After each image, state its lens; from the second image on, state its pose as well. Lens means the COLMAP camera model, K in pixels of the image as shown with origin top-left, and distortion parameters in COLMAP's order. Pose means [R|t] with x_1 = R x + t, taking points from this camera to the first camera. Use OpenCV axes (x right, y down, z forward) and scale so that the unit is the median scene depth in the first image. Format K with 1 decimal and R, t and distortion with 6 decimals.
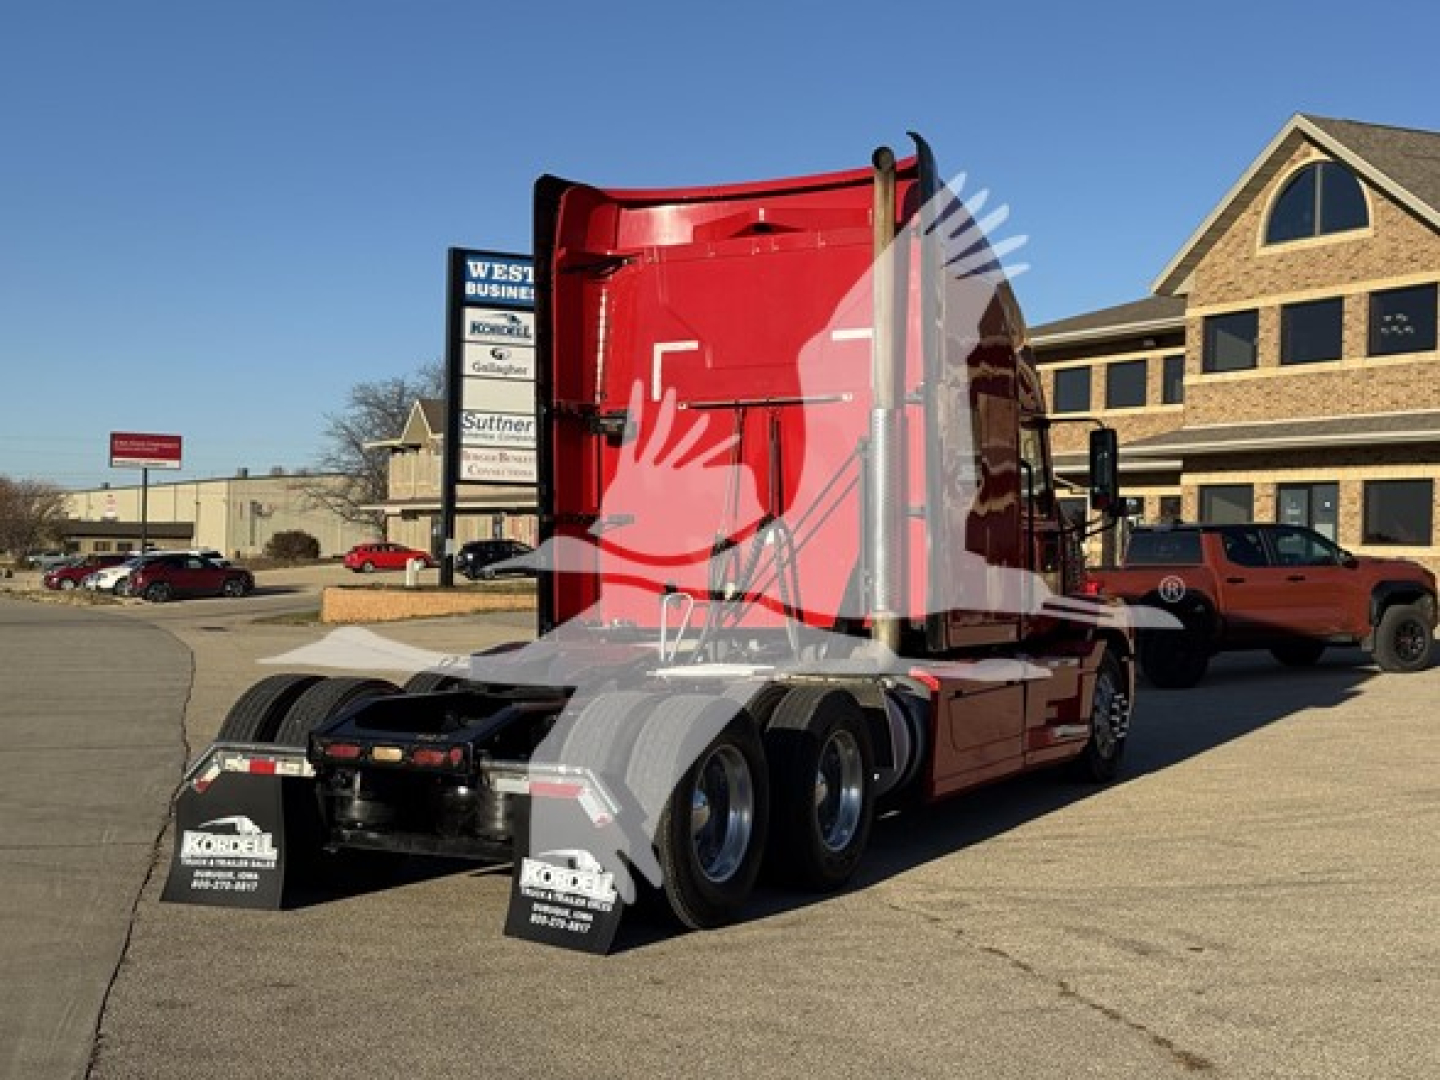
lens RADIAL K [[1968.6, 0, 679.0], [0, 1968.6, 540.7], [0, 0, 1]] dist [0.156370, -0.009248]
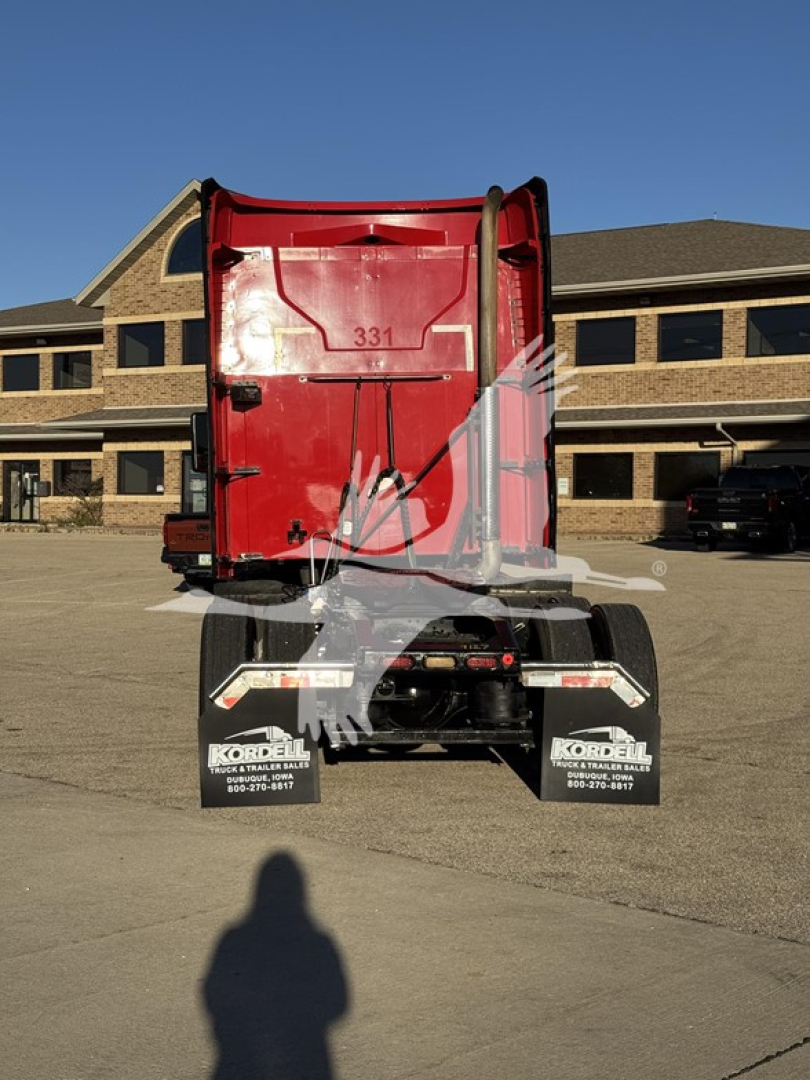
lens RADIAL K [[1476.4, 0, 442.2], [0, 1476.4, 559.7], [0, 0, 1]] dist [0.156370, -0.009248]
pose [[0.858746, -0.030432, 0.511496, -0.418823], [0.007957, 0.998906, 0.046071, 0.002812], [-0.512339, -0.035493, 0.858049, 0.160669]]
